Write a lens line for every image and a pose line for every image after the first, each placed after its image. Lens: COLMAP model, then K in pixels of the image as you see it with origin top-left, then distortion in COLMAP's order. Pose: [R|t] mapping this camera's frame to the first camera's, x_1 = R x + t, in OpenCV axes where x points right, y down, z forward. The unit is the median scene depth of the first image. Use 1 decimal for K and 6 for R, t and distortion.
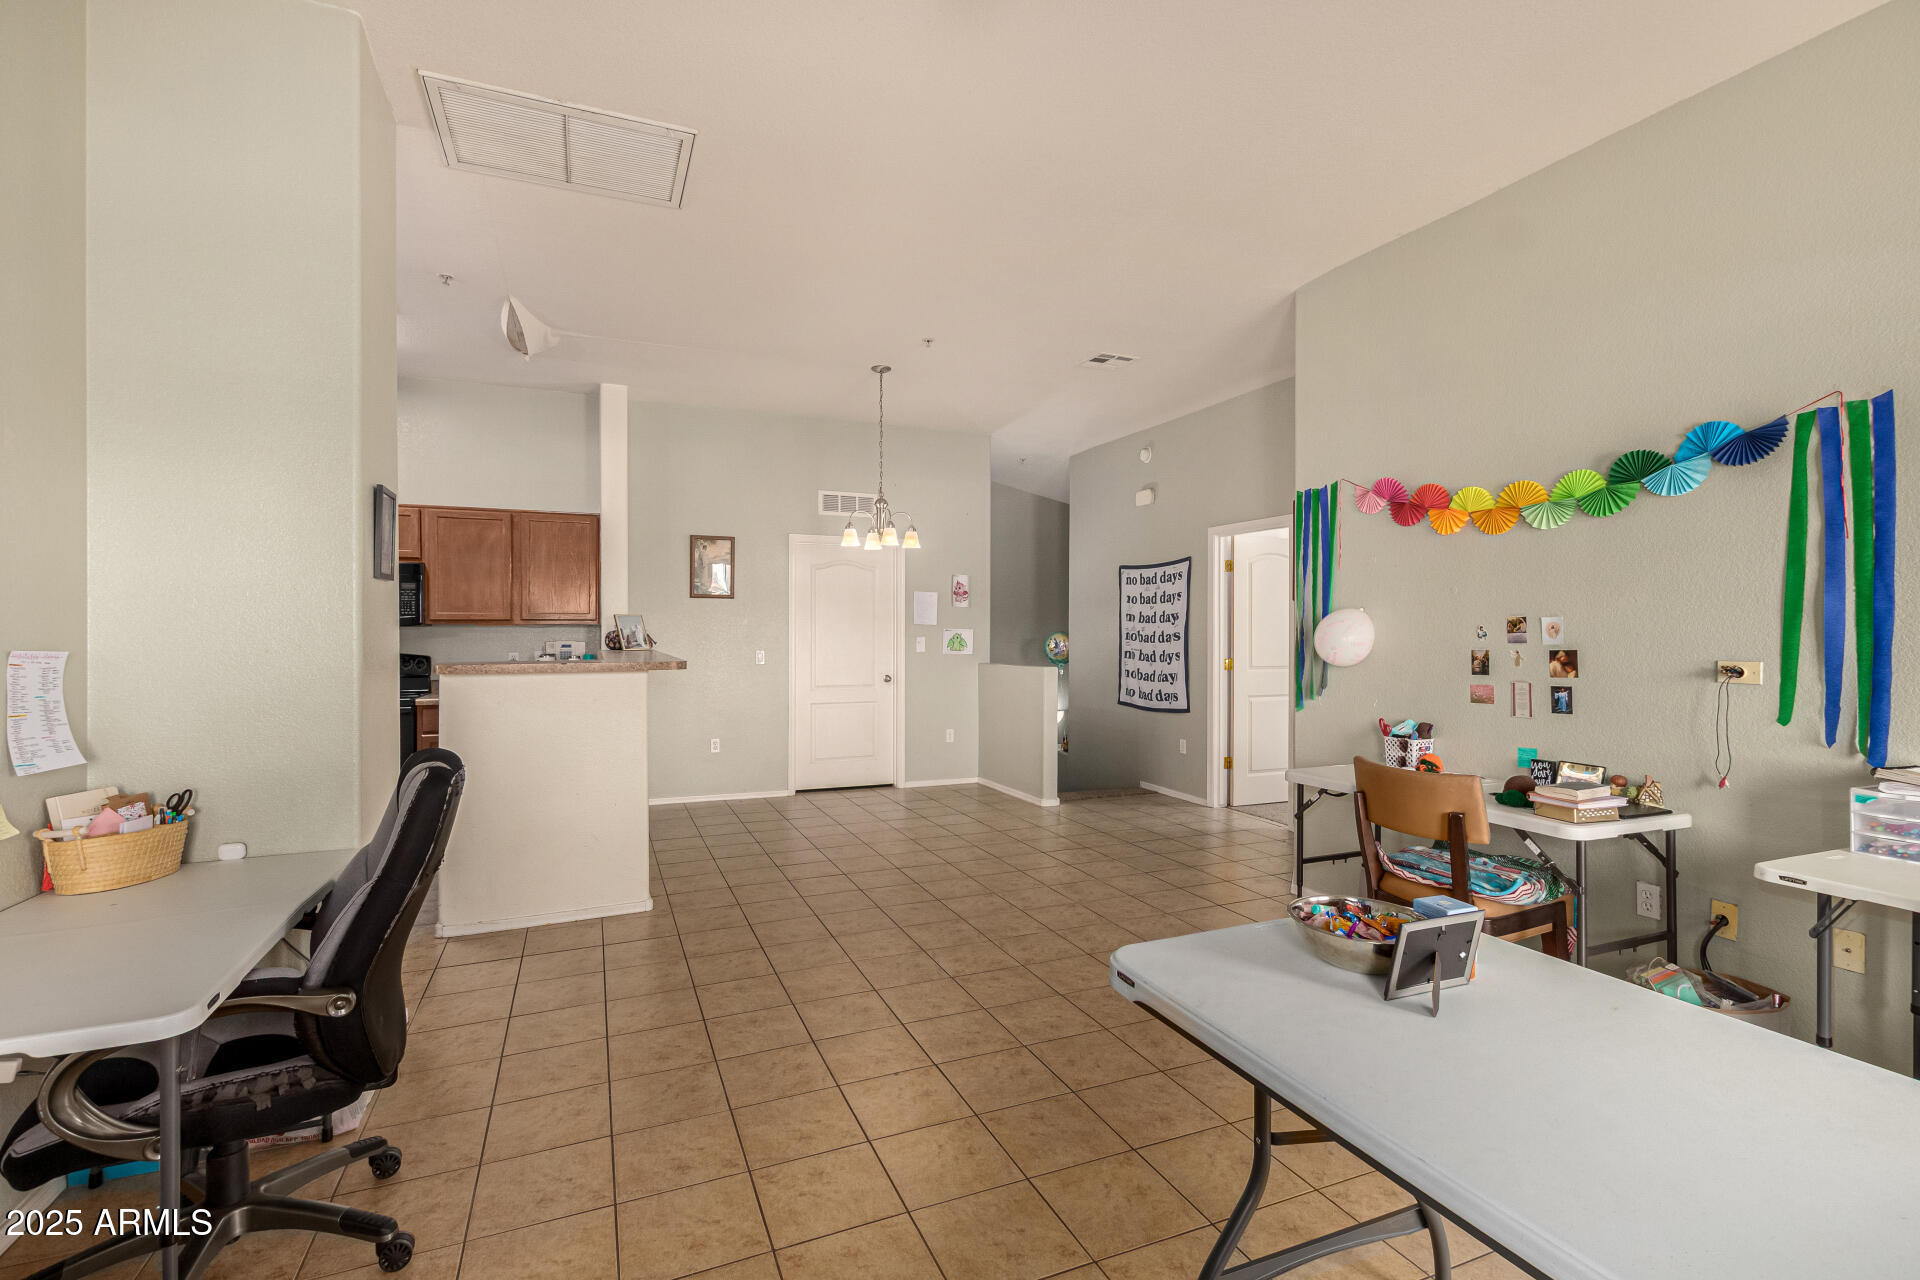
lens RADIAL K [[885.8, 0, 966.6], [0, 885.8, 630.1], [0, 0, 1]] dist [0.006663, -0.000354]
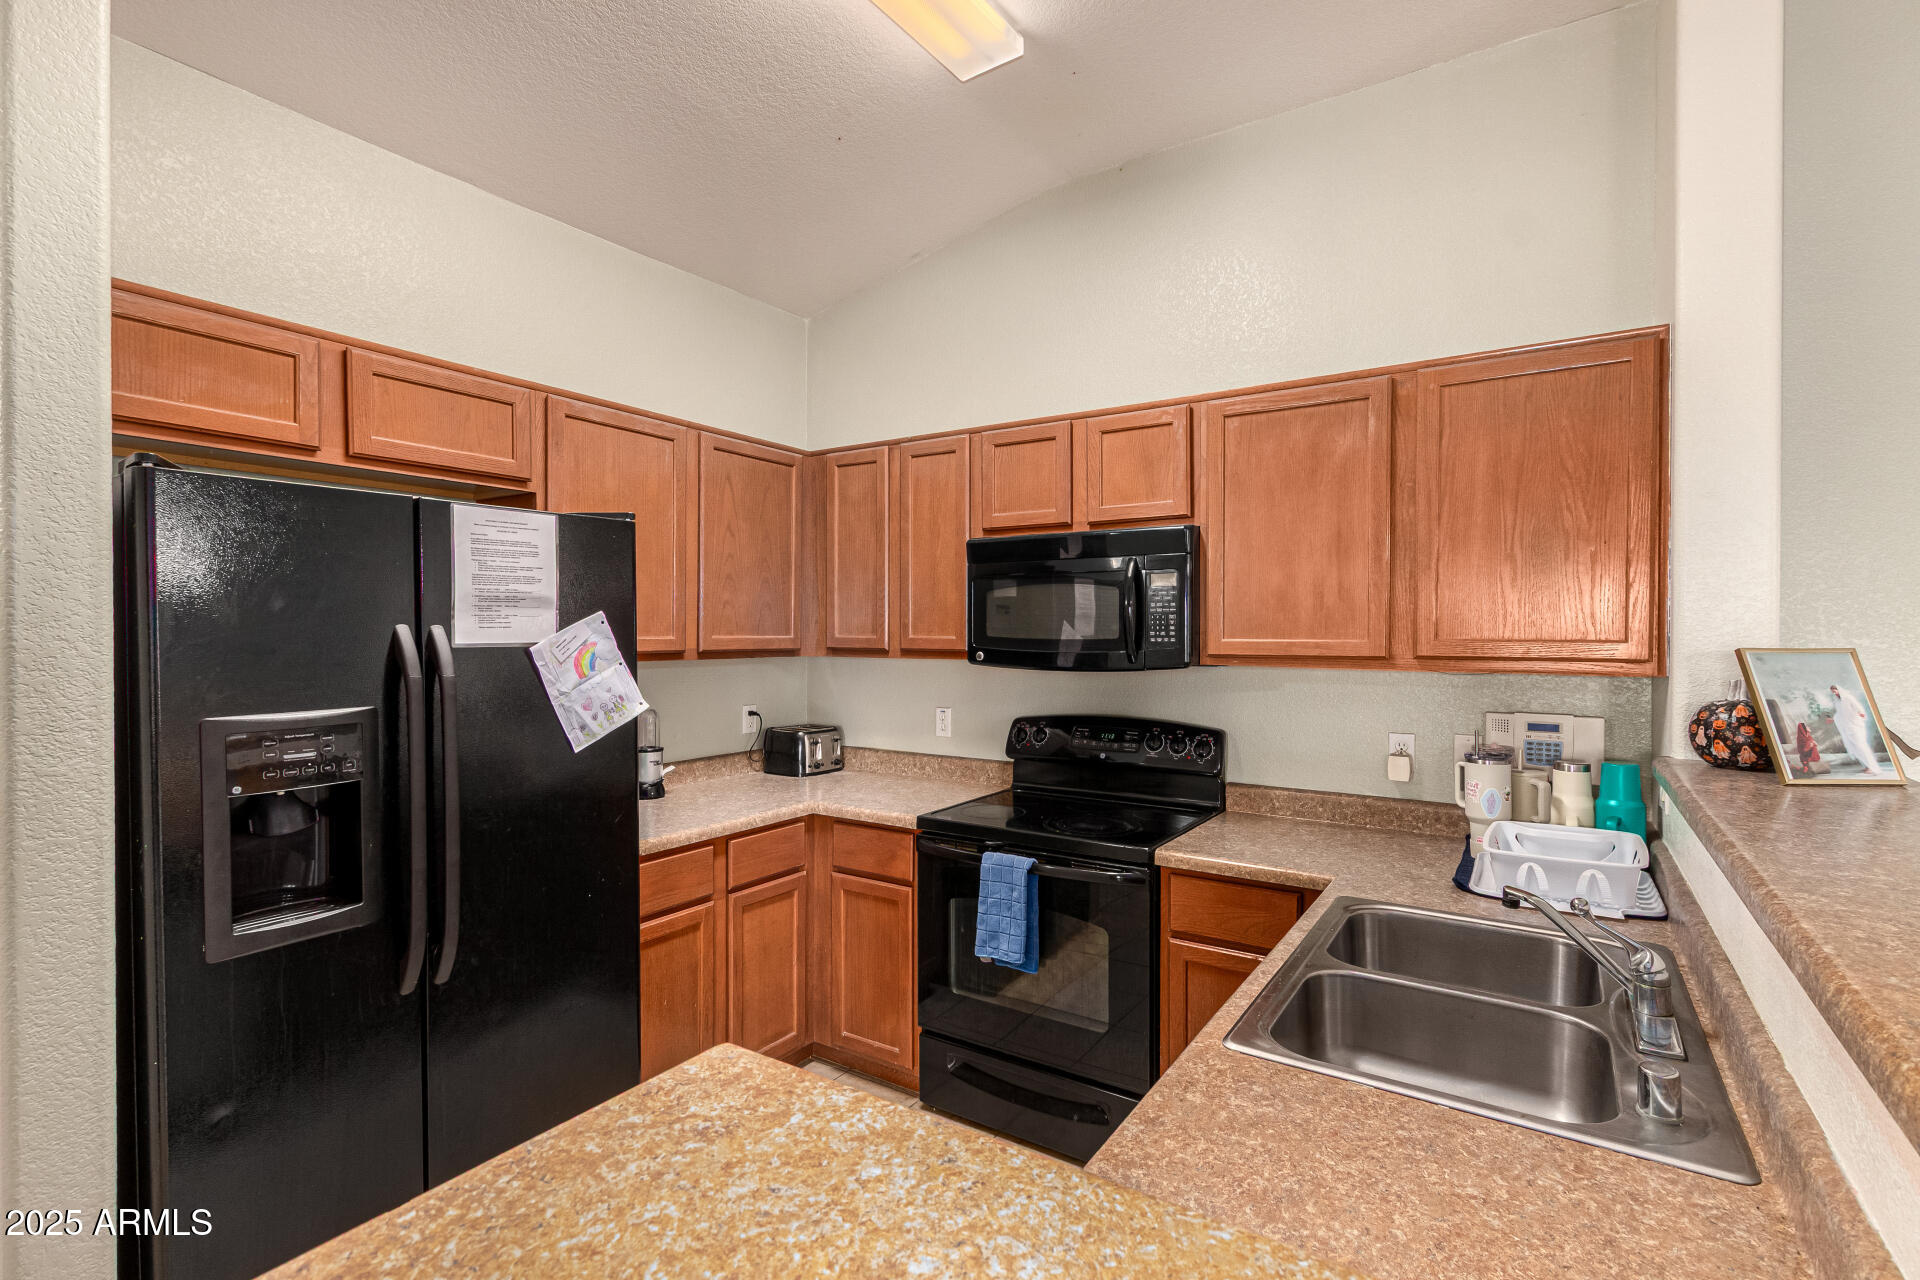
lens RADIAL K [[886.2, 0, 960.0], [0, 886.2, 640.0], [0, 0, 1]] dist [0.001098, 0.000115]
pose [[0.550585, 0.009154, -0.834729, -0.267725], [-0.000815, 0.999945, 0.010428, -0.020725], [0.834779, -0.005061, 0.550562, 0.573227]]
